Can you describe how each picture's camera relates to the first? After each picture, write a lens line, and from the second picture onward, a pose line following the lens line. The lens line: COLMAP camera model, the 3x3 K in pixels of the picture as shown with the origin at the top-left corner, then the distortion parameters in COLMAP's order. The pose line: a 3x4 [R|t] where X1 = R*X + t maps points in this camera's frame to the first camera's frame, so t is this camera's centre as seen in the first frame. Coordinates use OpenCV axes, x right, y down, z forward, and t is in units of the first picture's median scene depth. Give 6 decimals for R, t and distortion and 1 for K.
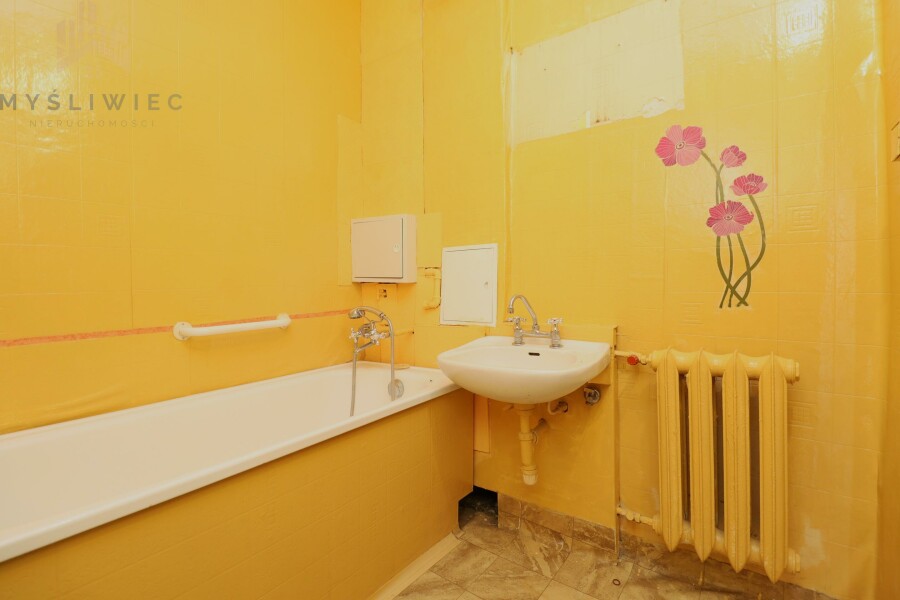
lens RADIAL K [[416.7, 0, 454.8], [0, 416.7, 288.6], [0, 0, 1]] dist [0.003108, -0.013191]
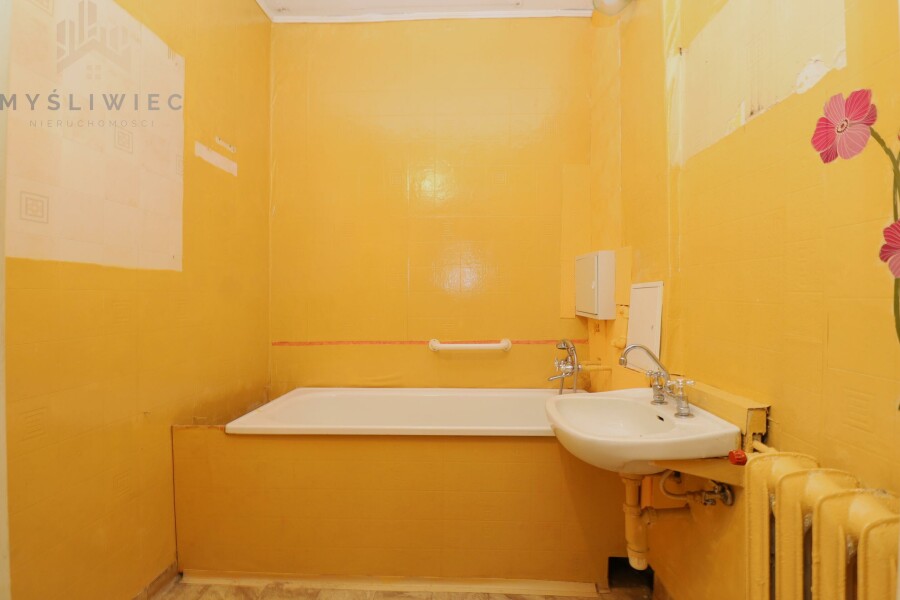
lens RADIAL K [[416.7, 0, 454.8], [0, 416.7, 288.6], [0, 0, 1]] dist [0.003108, -0.013191]
pose [[0.556036, -0.003821, -0.831149, 0.687940], [-0.018817, 0.999675, -0.017184, -0.084109], [0.830945, 0.025194, 0.555784, 0.199248]]
